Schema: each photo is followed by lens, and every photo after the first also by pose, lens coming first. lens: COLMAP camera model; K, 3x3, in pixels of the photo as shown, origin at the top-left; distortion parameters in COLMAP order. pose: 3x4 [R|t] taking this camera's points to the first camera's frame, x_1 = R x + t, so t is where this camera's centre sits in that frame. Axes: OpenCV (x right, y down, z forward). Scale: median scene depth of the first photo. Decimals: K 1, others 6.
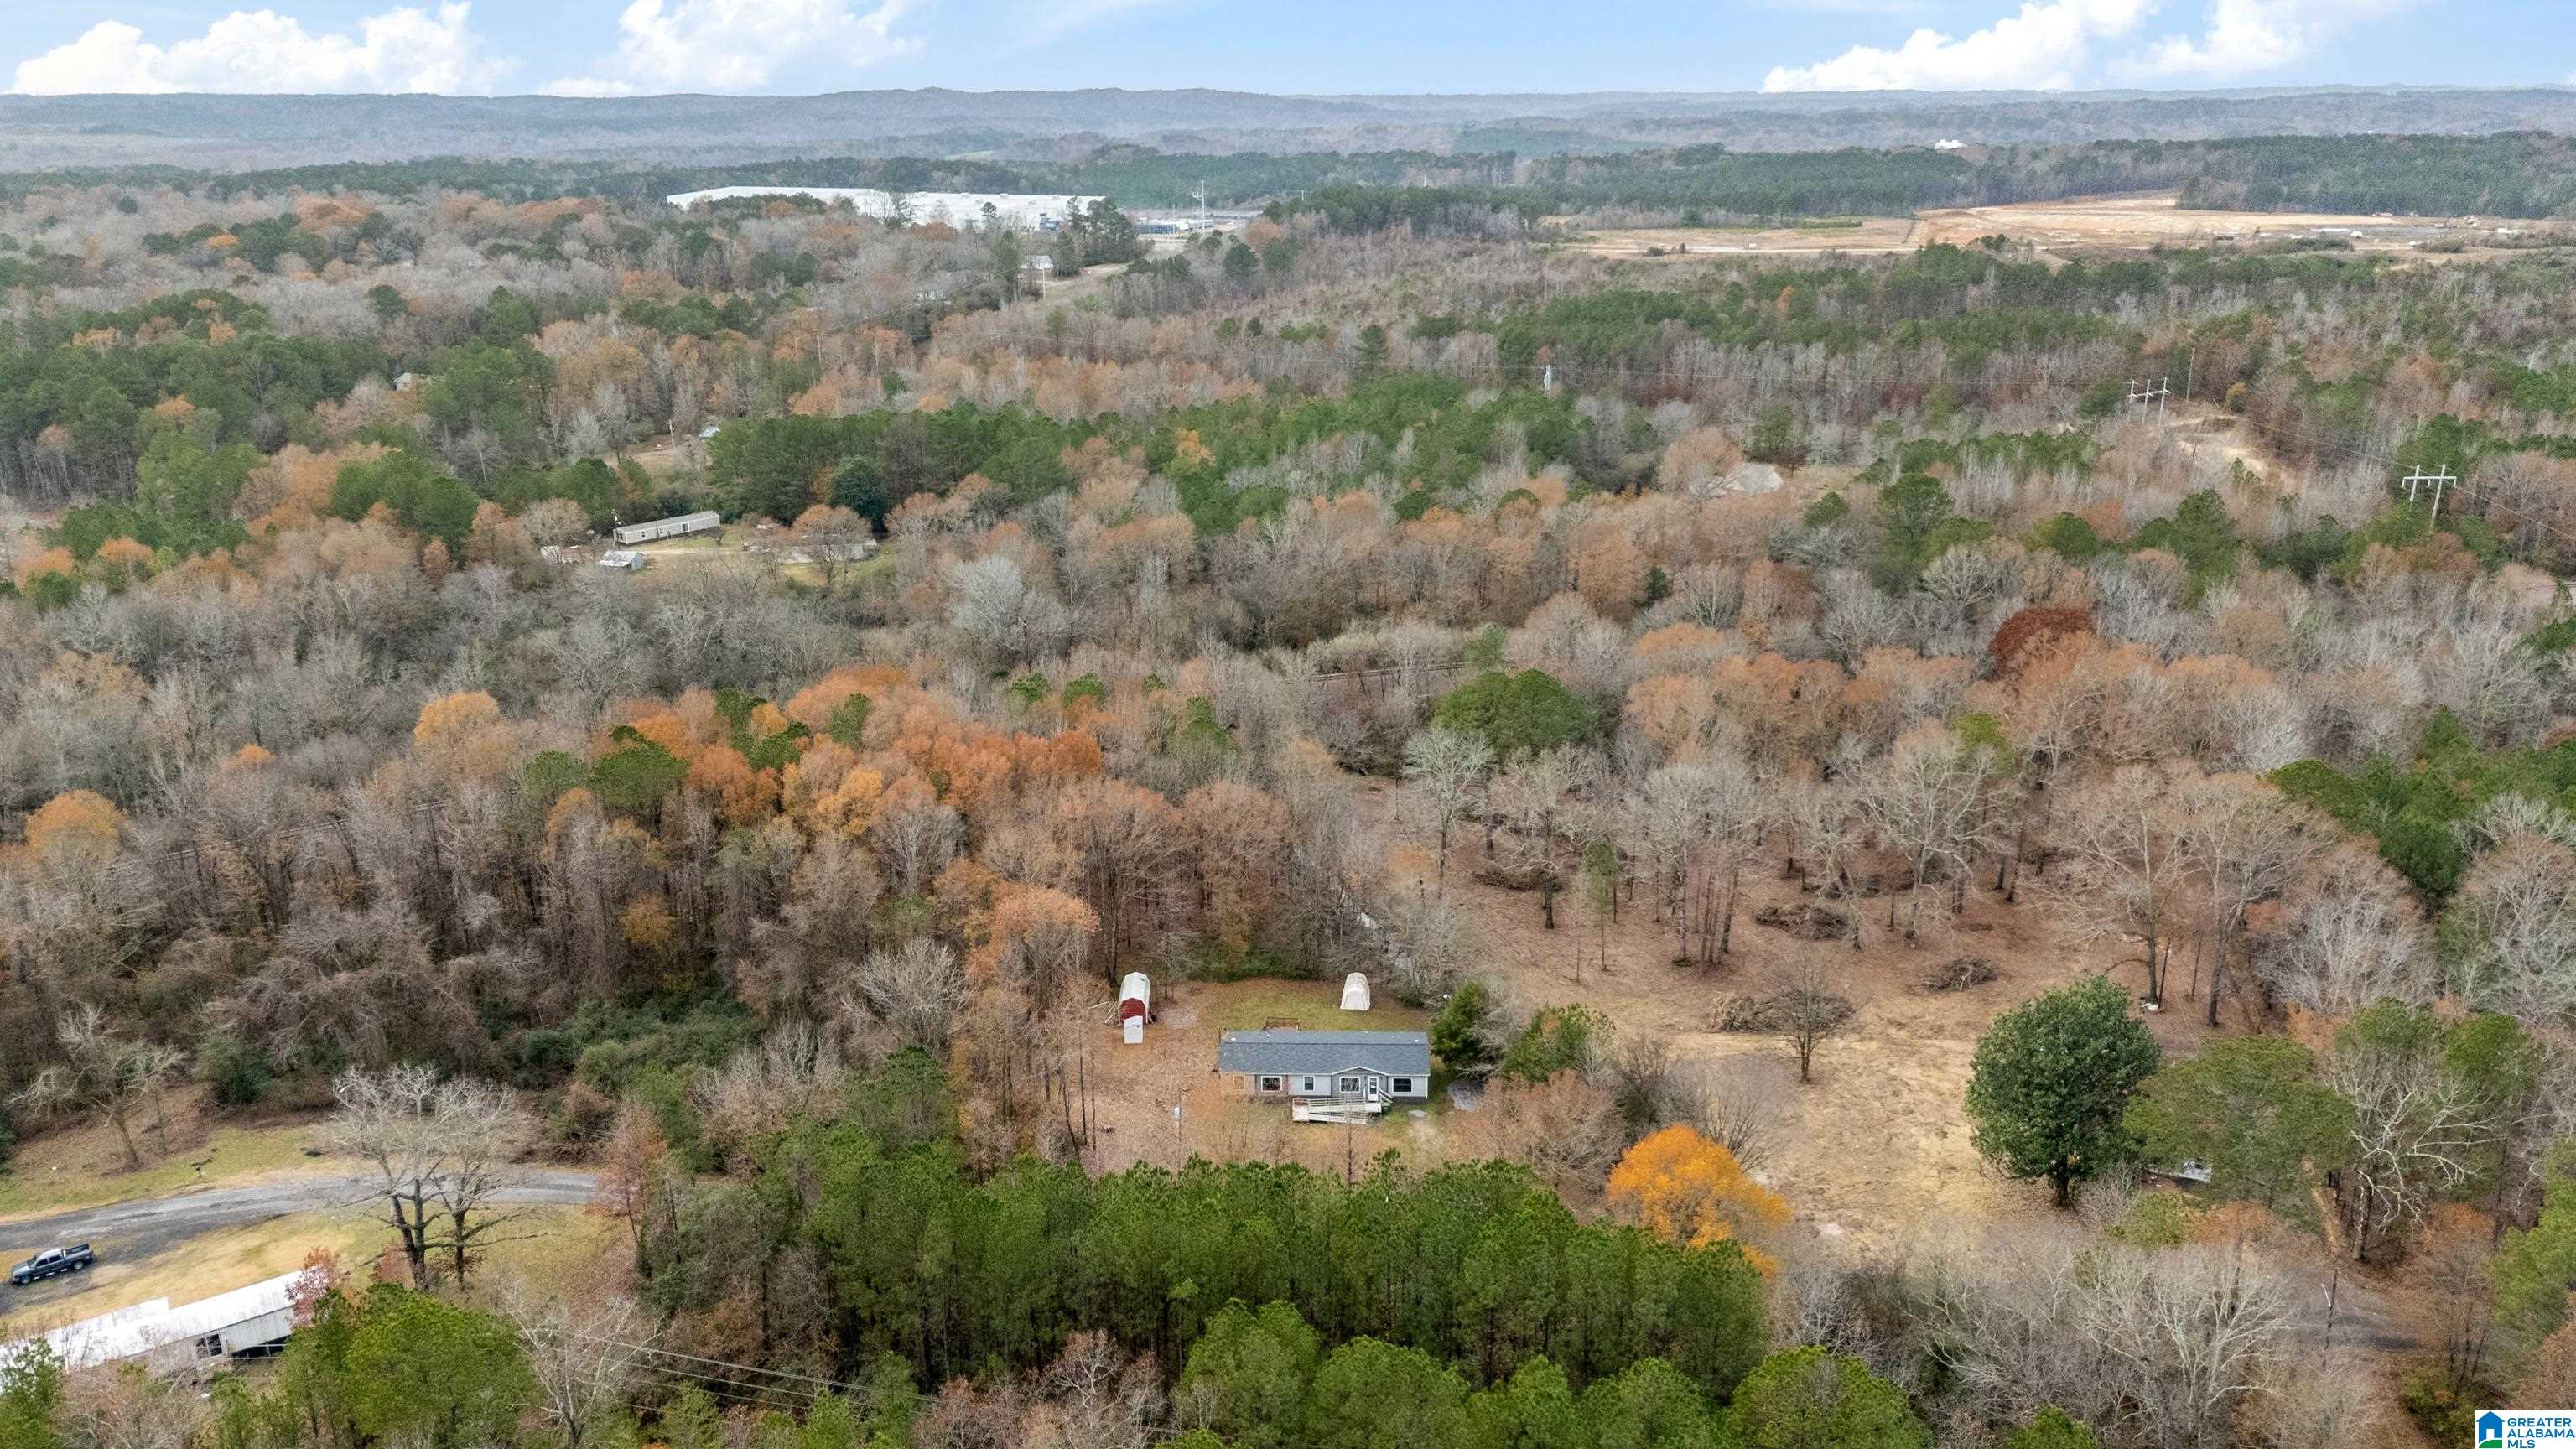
lens RADIAL K [[1897.5, 0, 1284.6], [0, 1897.5, 726.5], [0, 0, 1]] dist [0.061866, -0.007177]
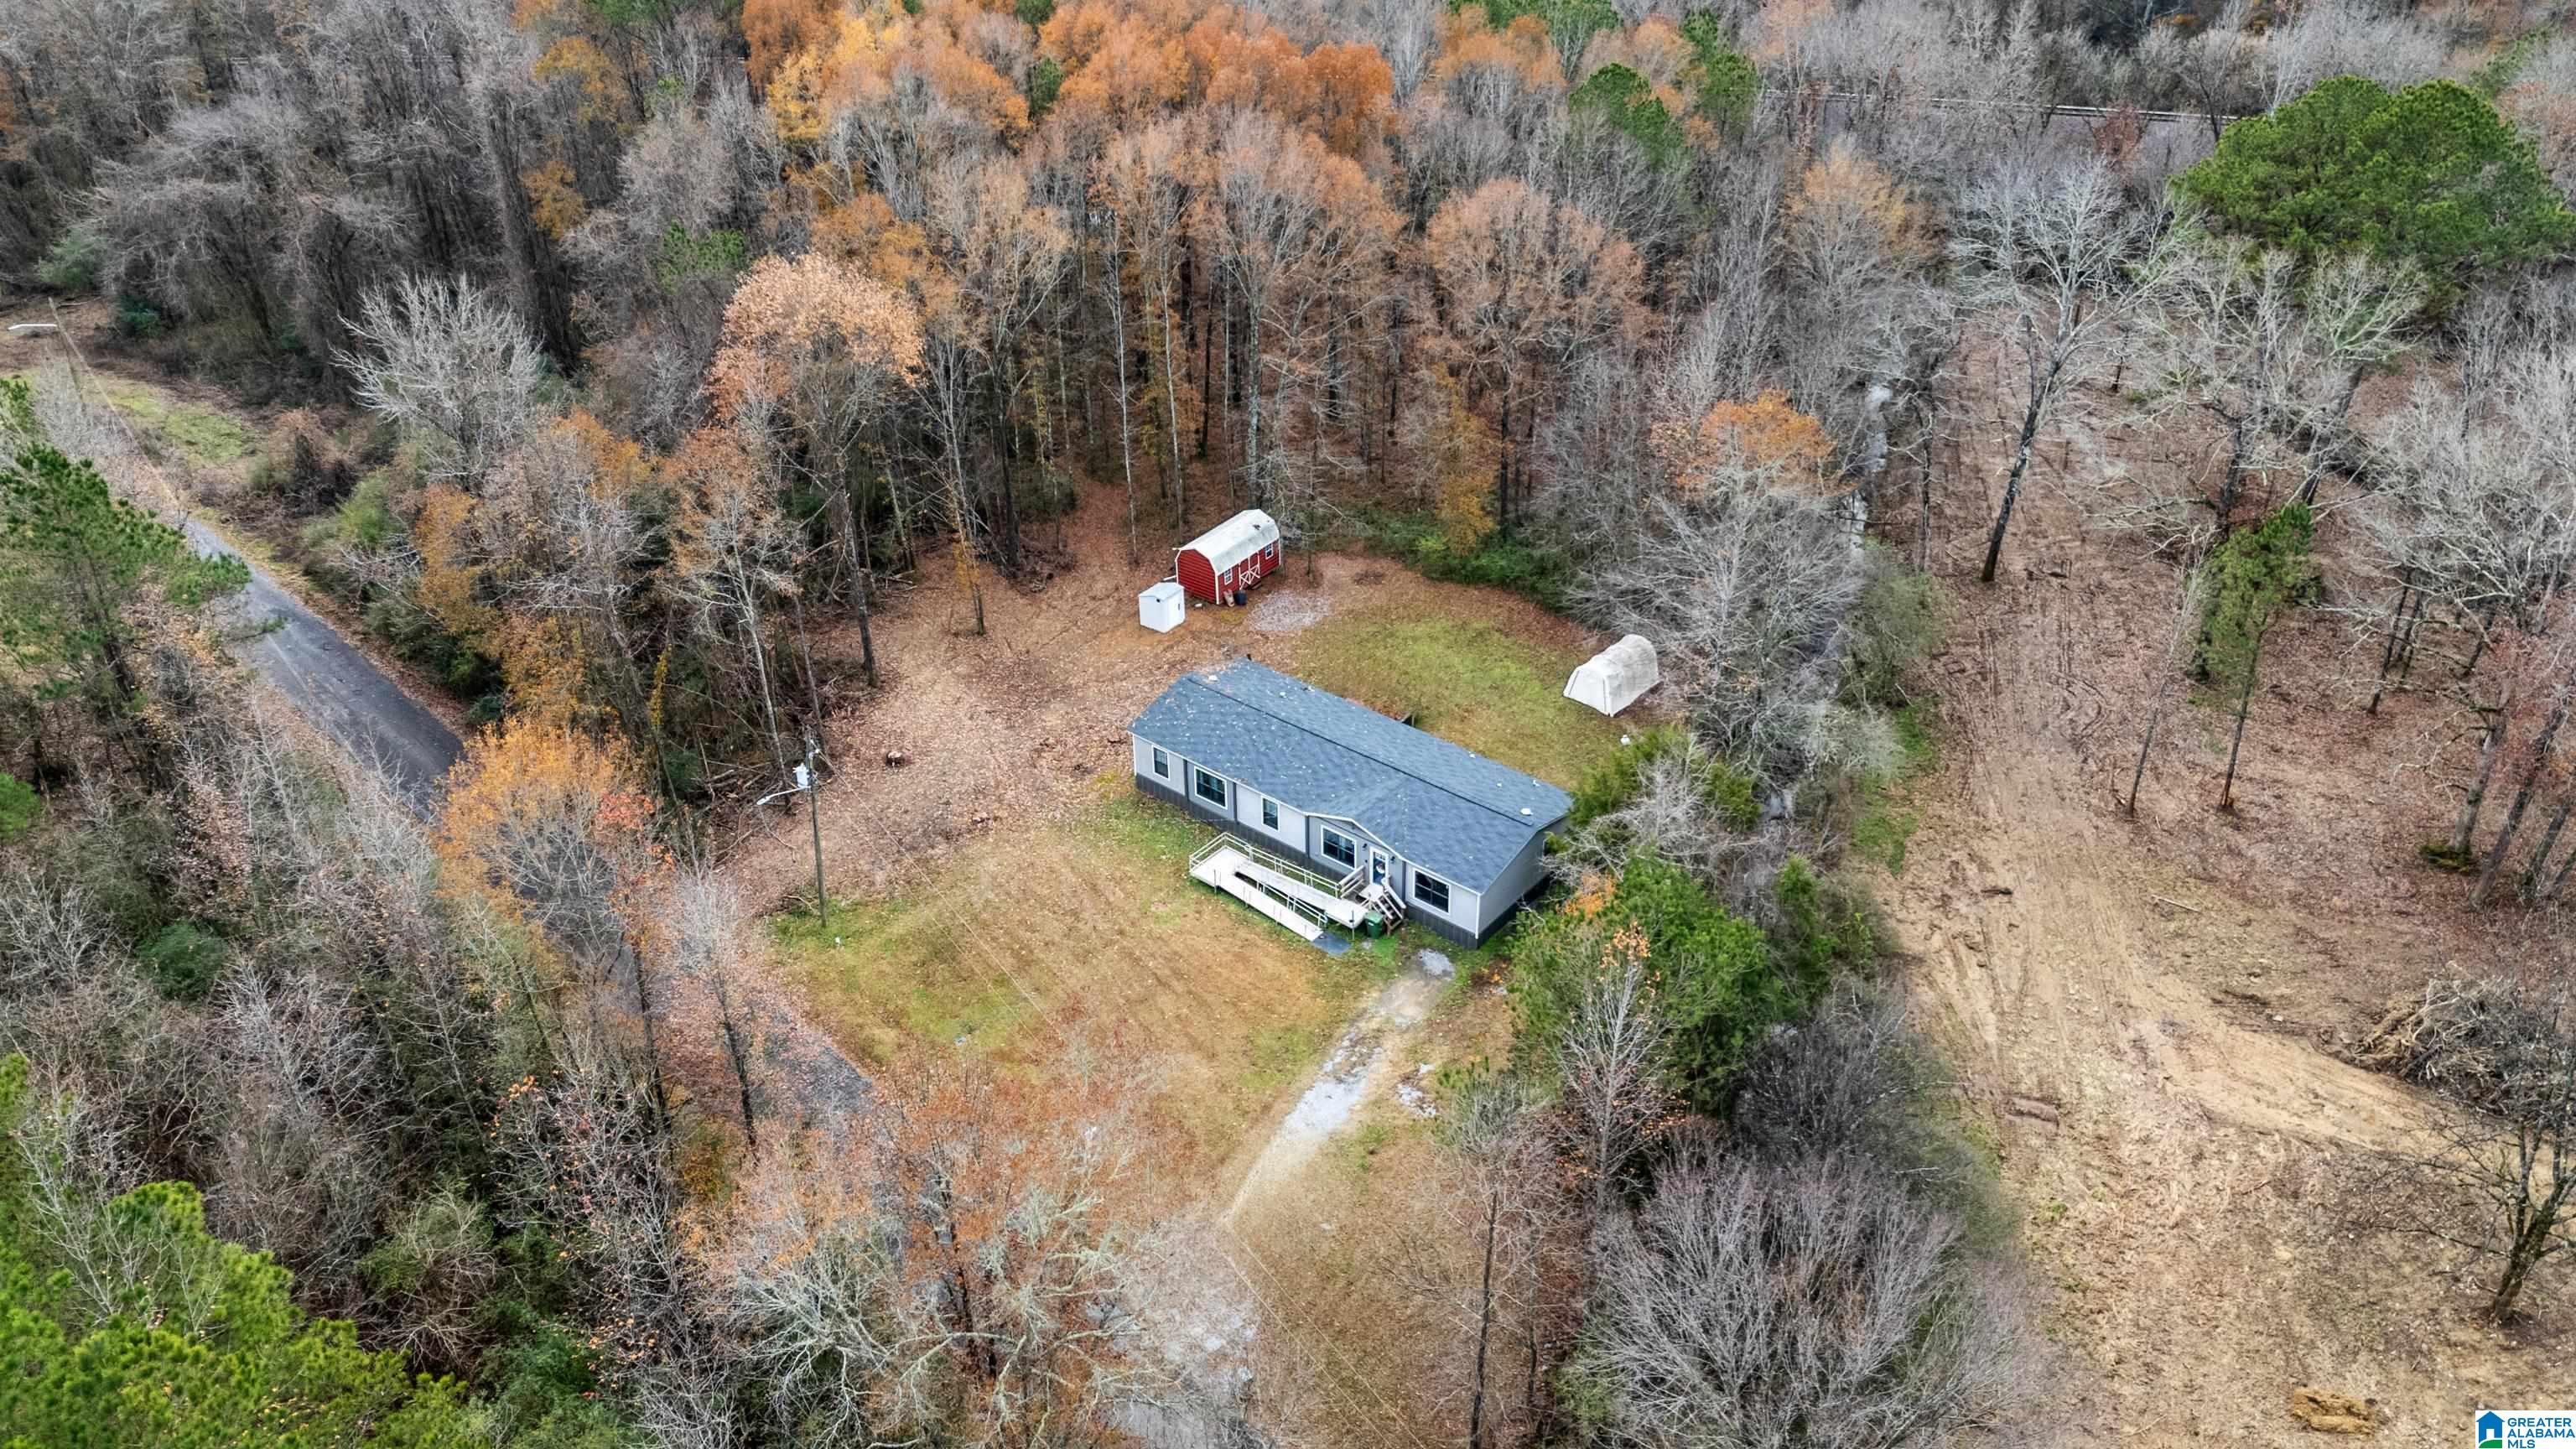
lens RADIAL K [[1897.5, 0, 1282.4], [0, 1897.5, 739.3], [0, 0, 1]] dist [0.061866, -0.007177]
pose [[0.786815, 0.328691, -0.522384, 0.227613], [-0.181700, 0.932243, 0.312904, 0.020218], [0.589837, -0.151280, 0.793225, 0.564070]]
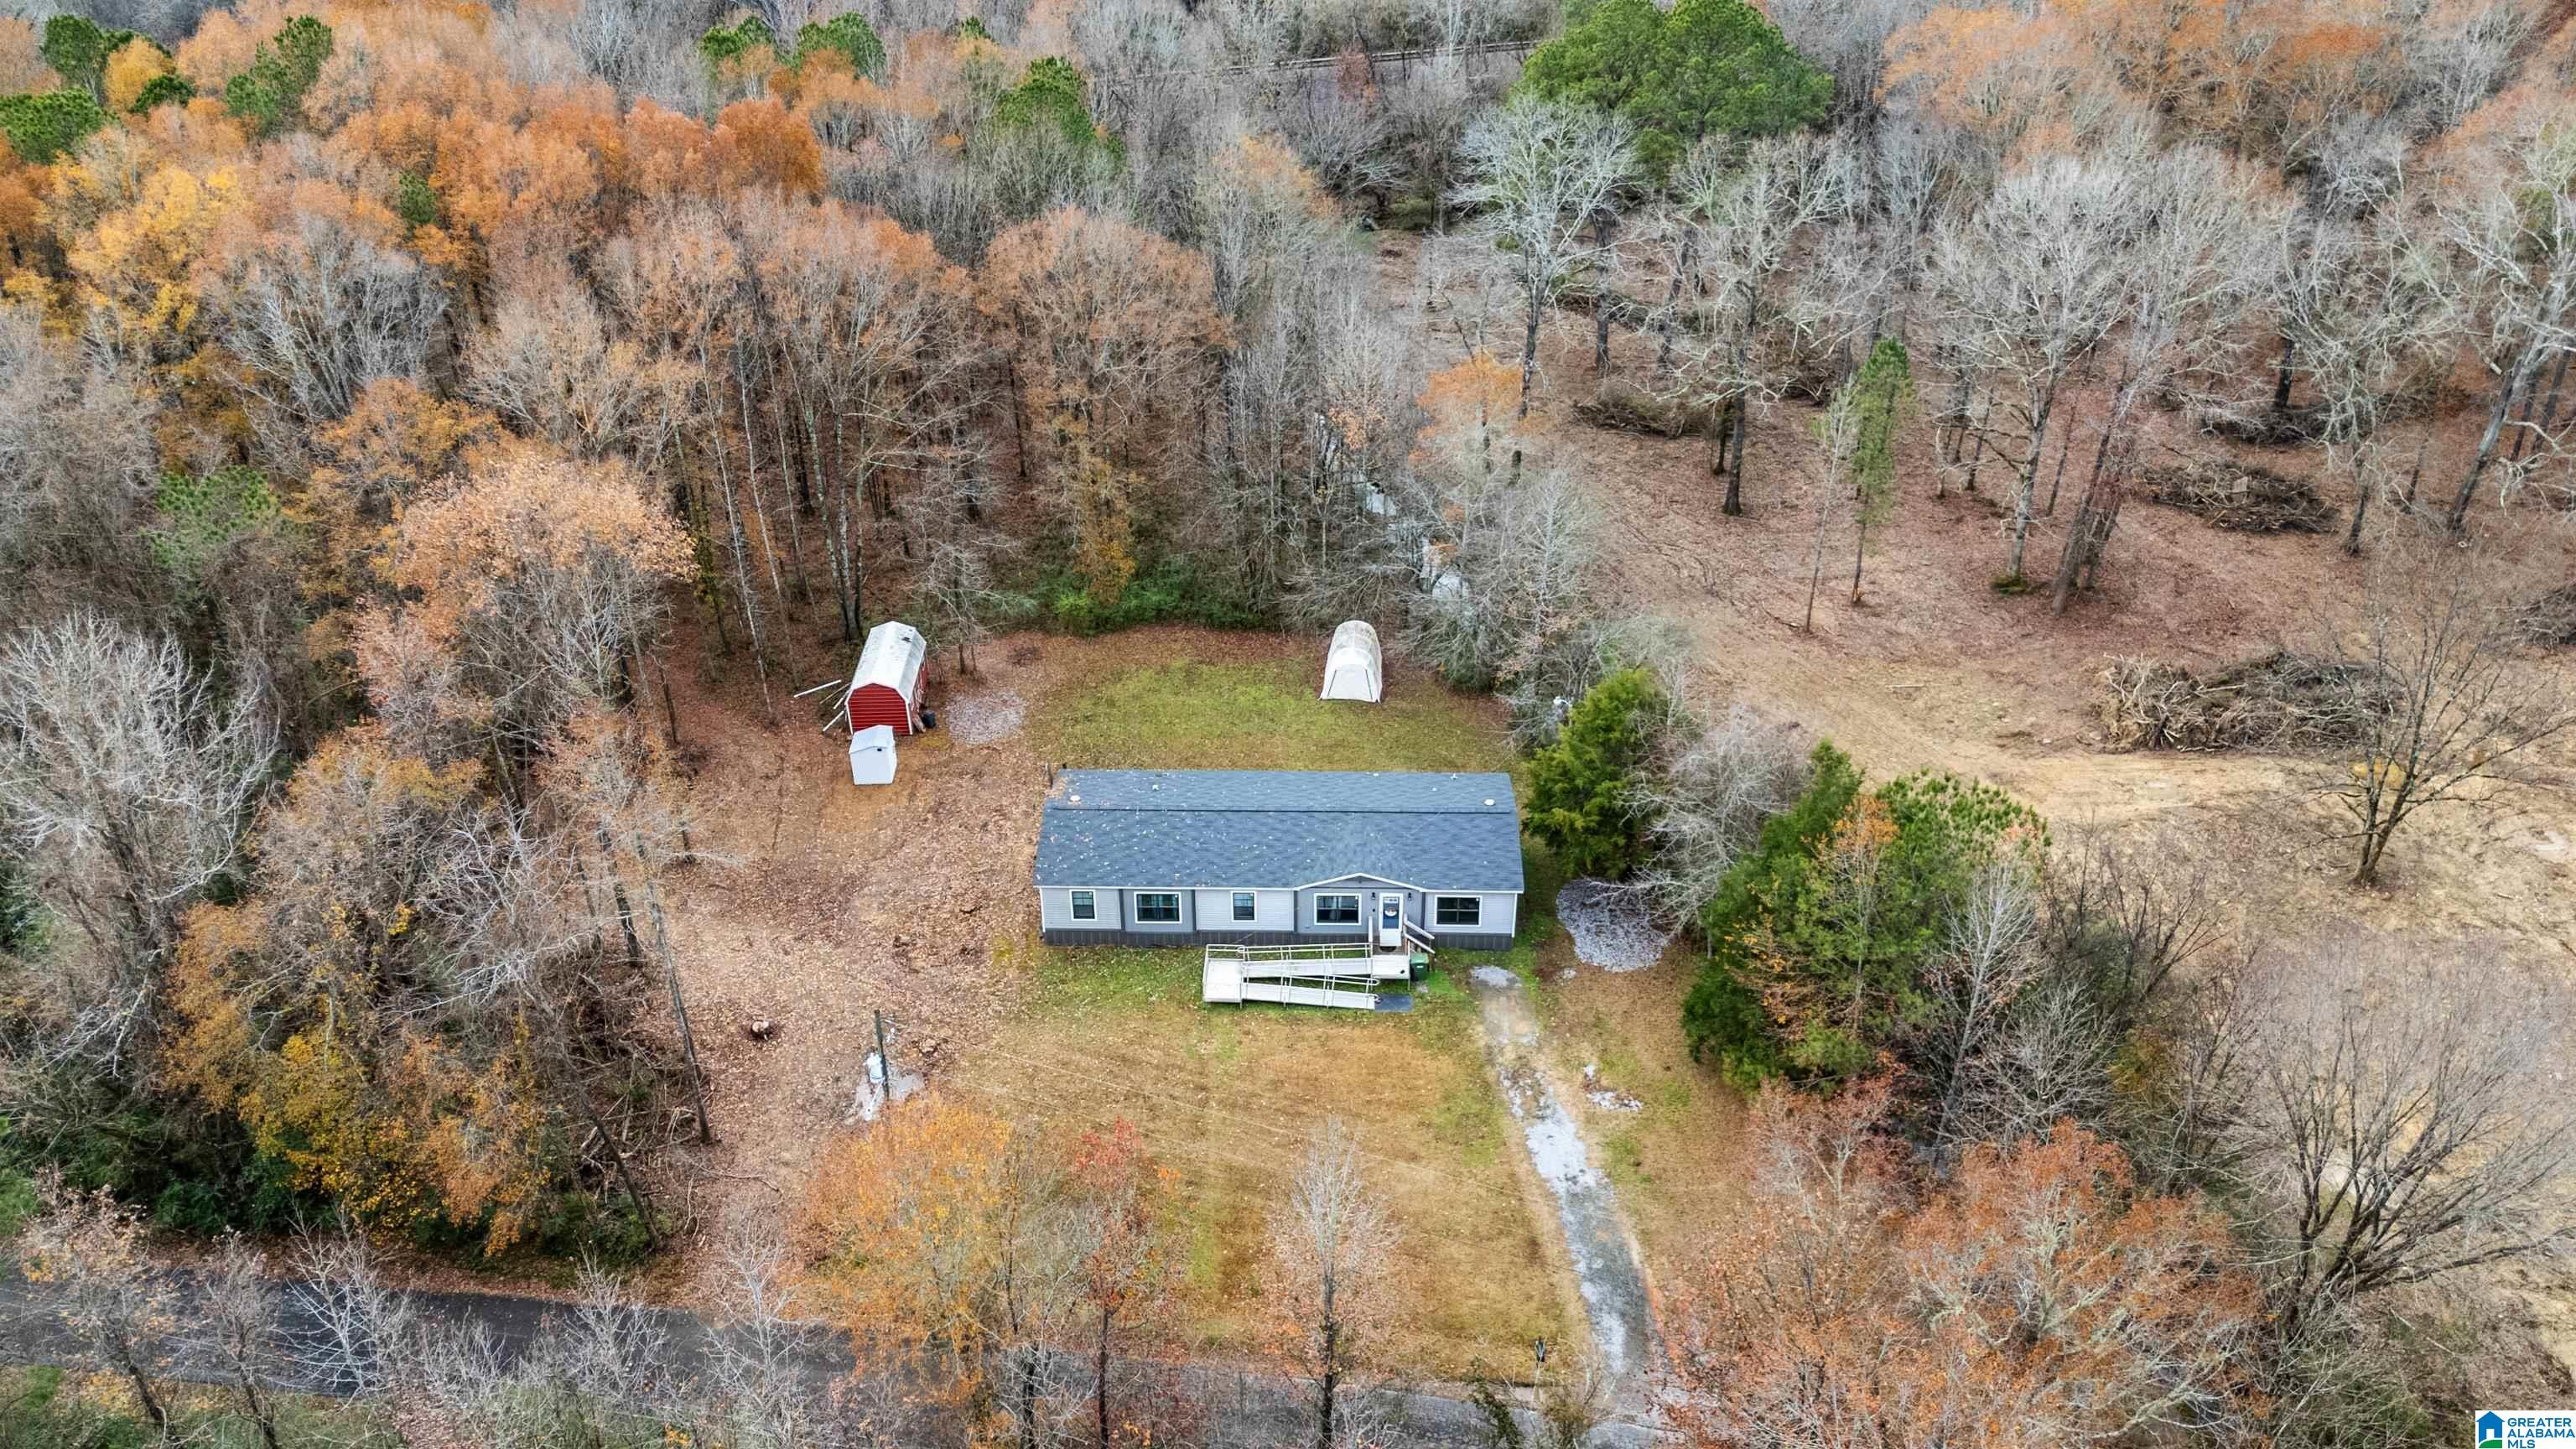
lens RADIAL K [[1897.5, 0, 1296.7], [0, 1897.5, 729.7], [0, 0, 1]] dist [0.061866, -0.007177]
pose [[0.999990, -0.002685, 0.003701, 0.020986], [0.001661, 0.967464, 0.253003, 0.034519], [-0.004259, -0.252994, 0.967458, 0.527235]]
